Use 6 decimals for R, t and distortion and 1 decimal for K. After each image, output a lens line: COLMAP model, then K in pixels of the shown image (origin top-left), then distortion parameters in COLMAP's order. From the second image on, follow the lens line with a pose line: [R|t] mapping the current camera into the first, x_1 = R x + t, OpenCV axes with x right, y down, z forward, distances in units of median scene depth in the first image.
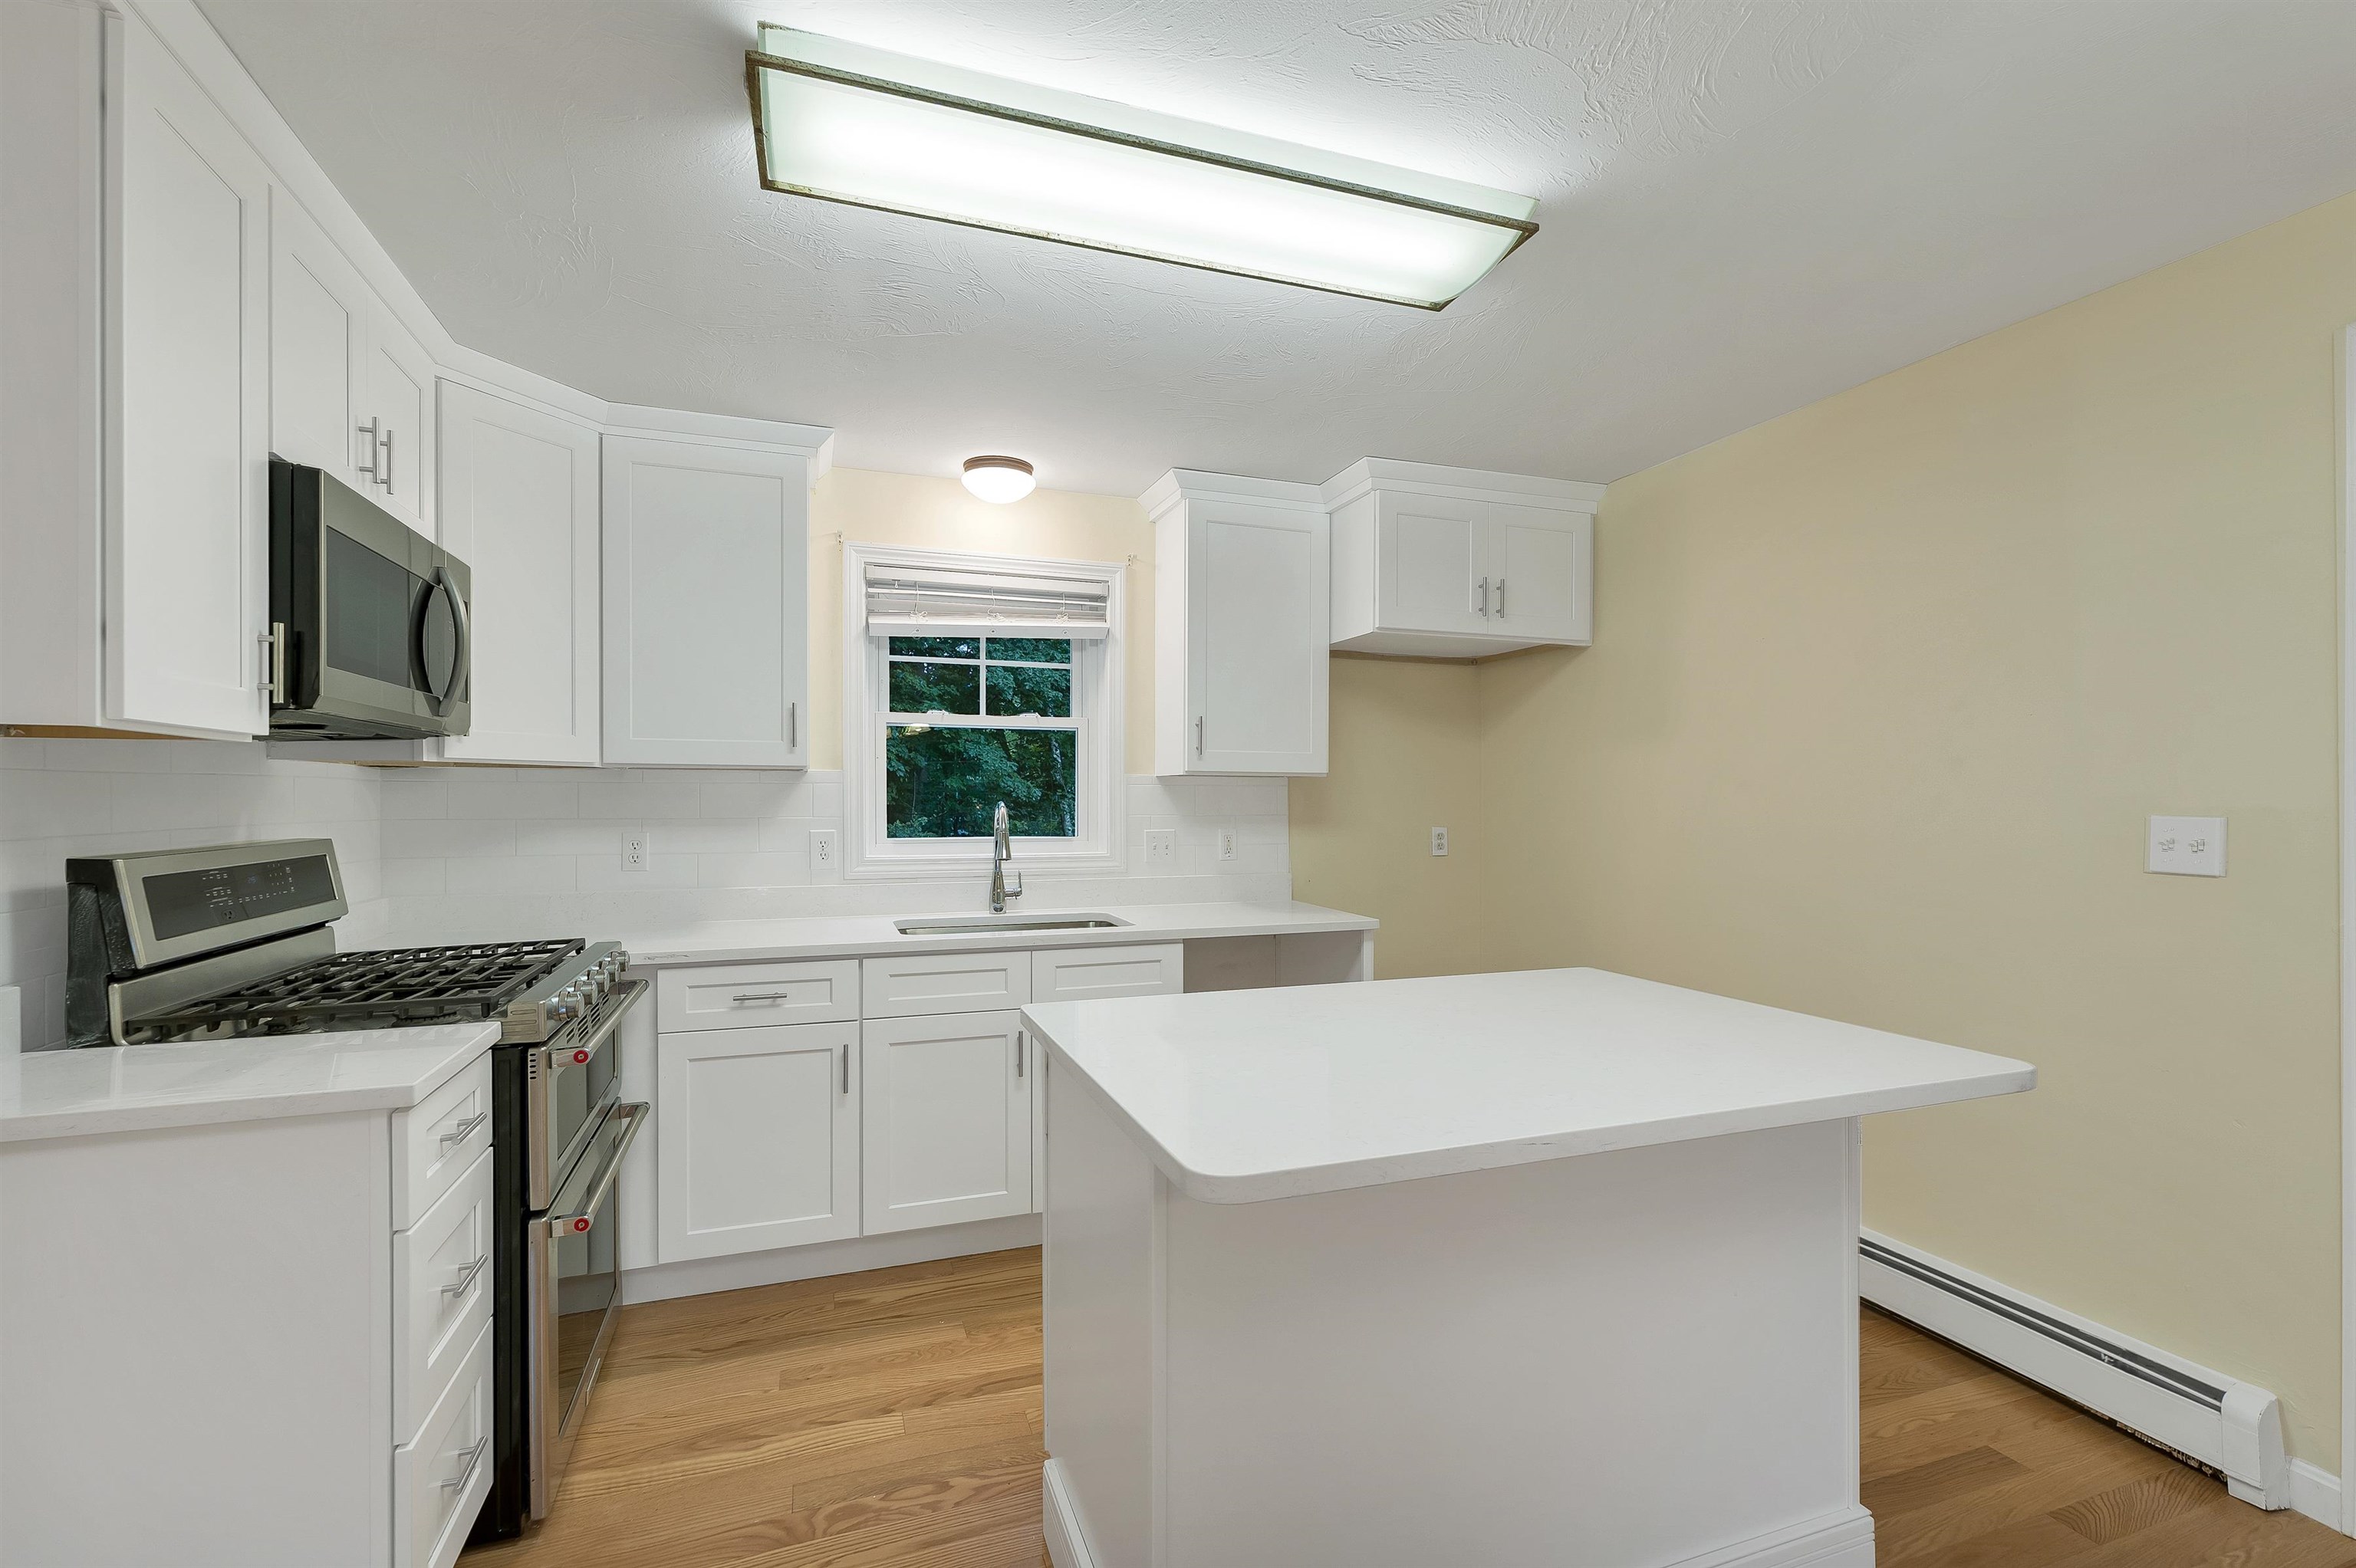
lens RADIAL K [[1001.3, 0, 1159.8], [0, 1001.3, 797.5], [0, 0, 1]] dist [0.001298, 0.000204]
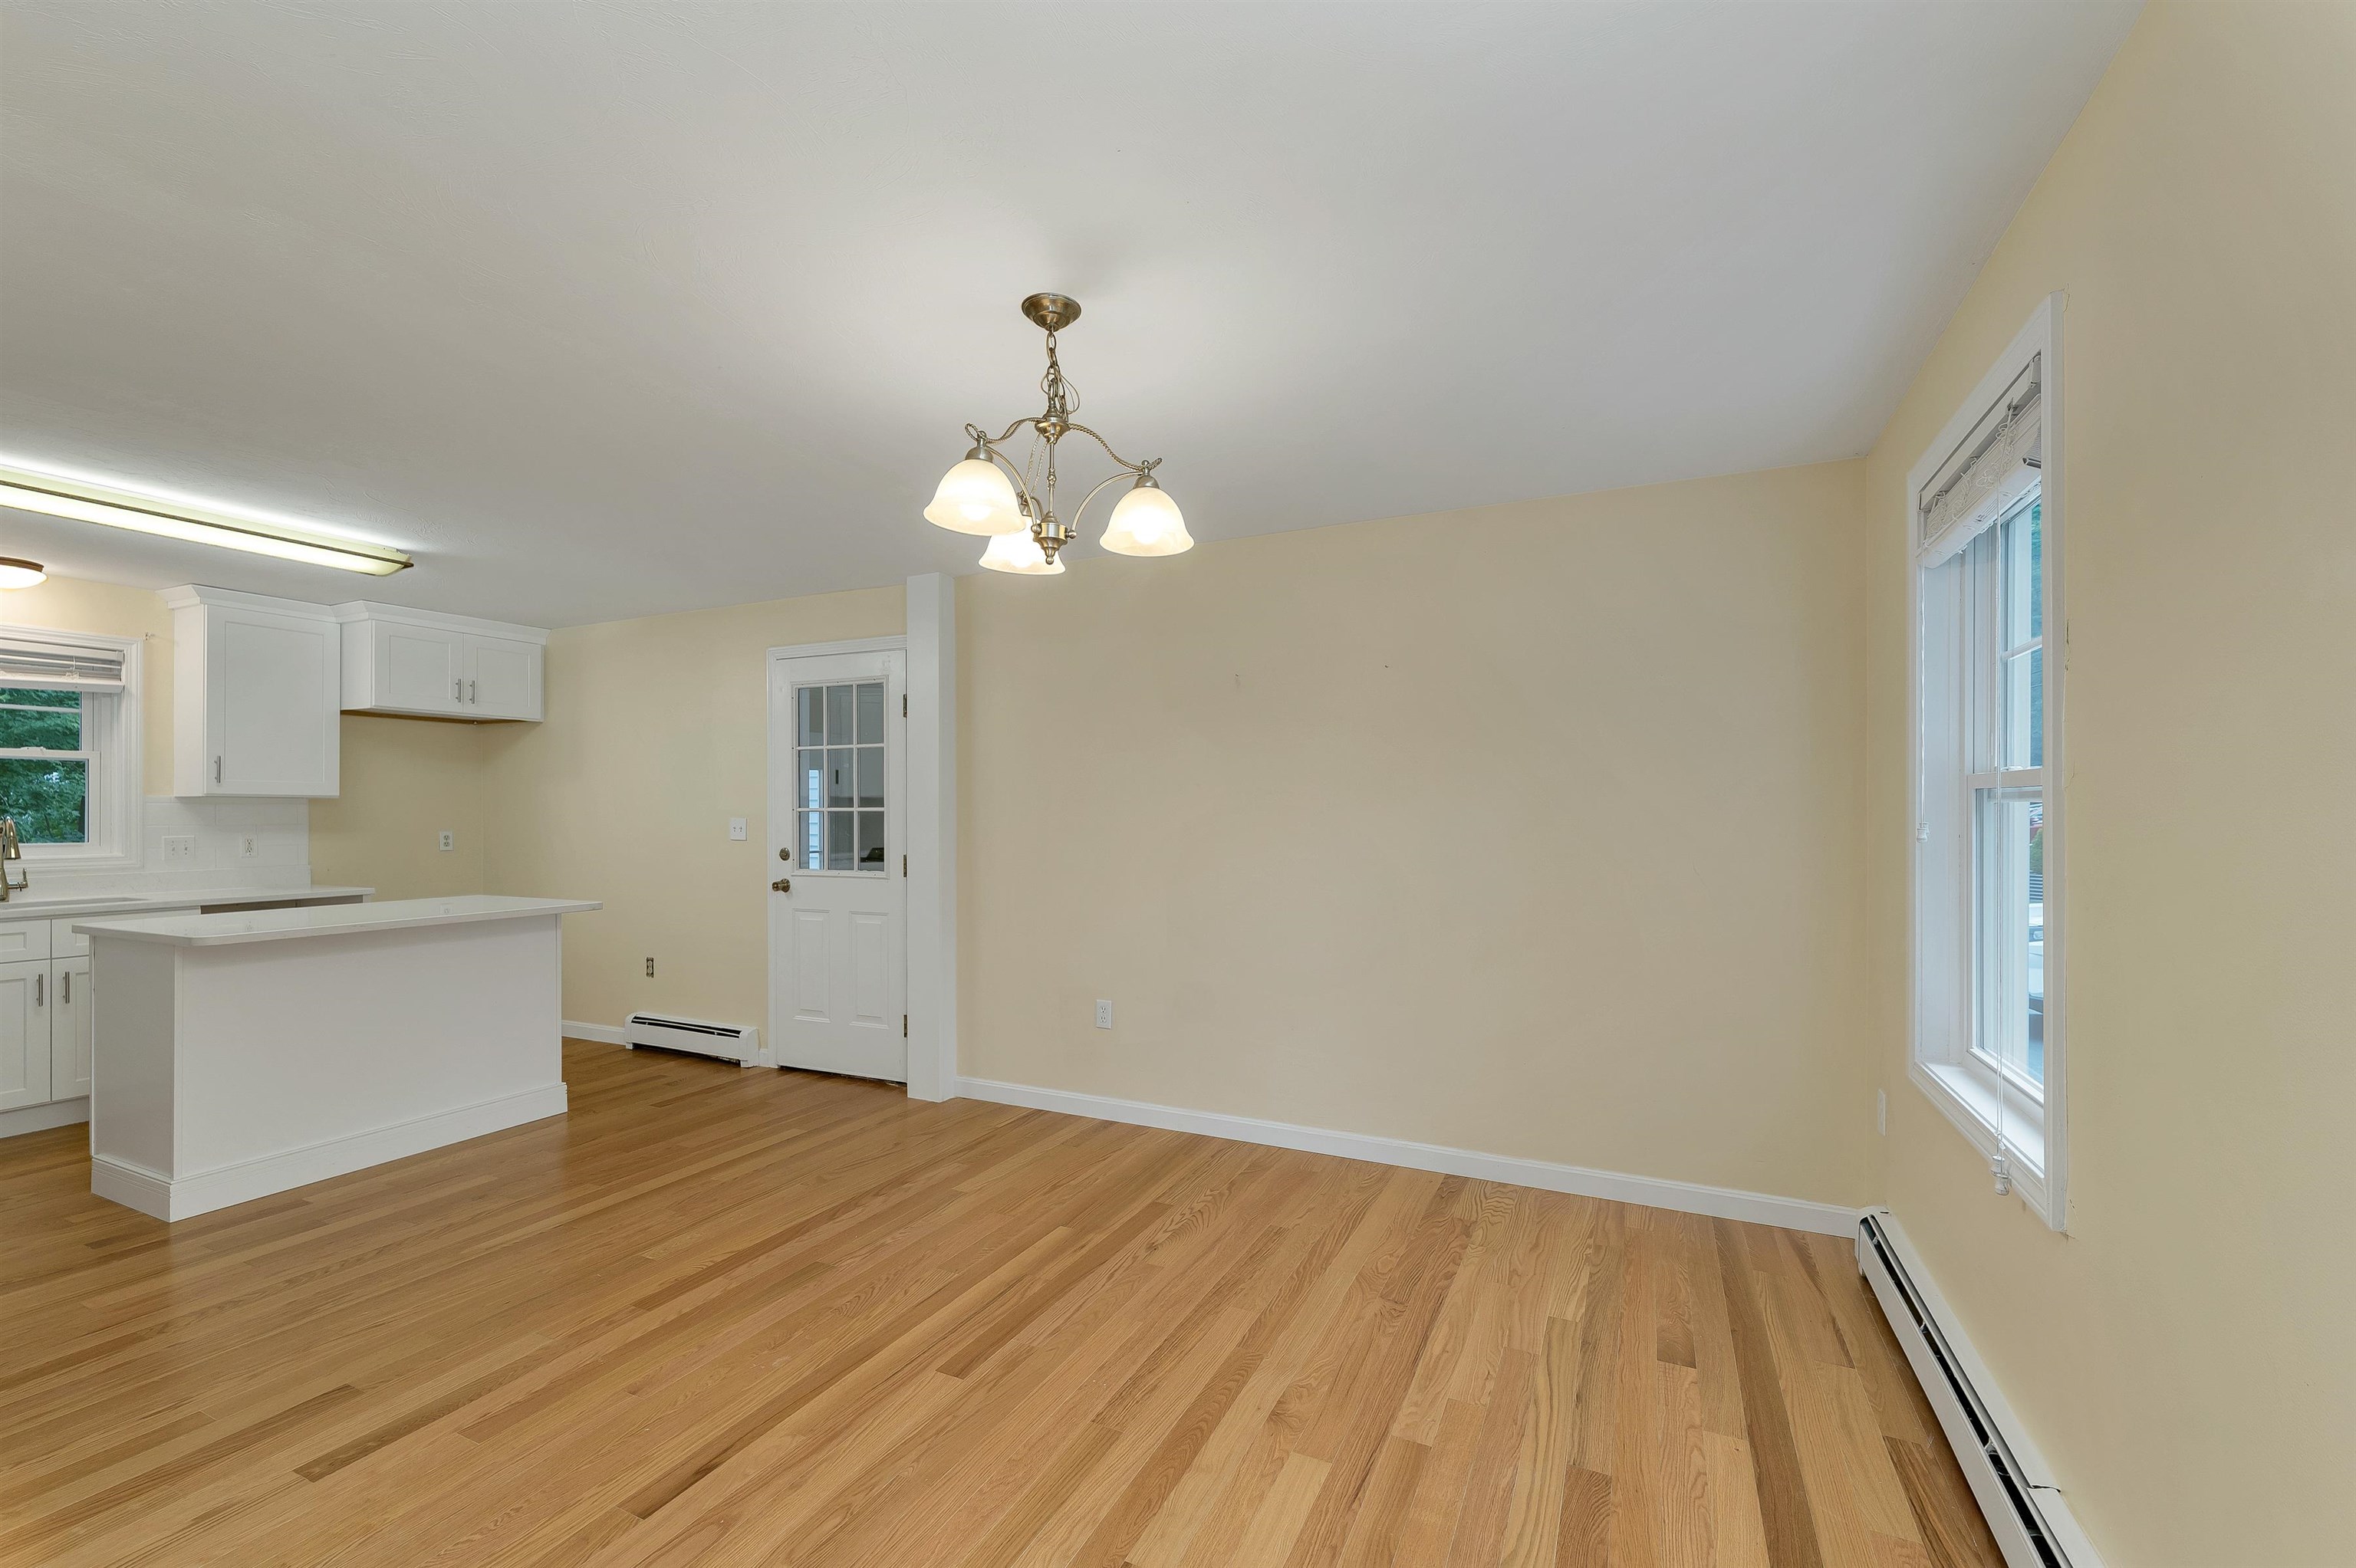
lens RADIAL K [[980.0, 0, 1176.1], [0, 980.0, 811.4], [0, 0, 1]] dist [0.001152, 0.000165]
pose [[0.703902, -0.002542, 0.710293, 0.006311], [0.003756, 0.999993, -0.000144, 0.003907], [-0.710287, 0.002769, 0.703906, -0.975255]]
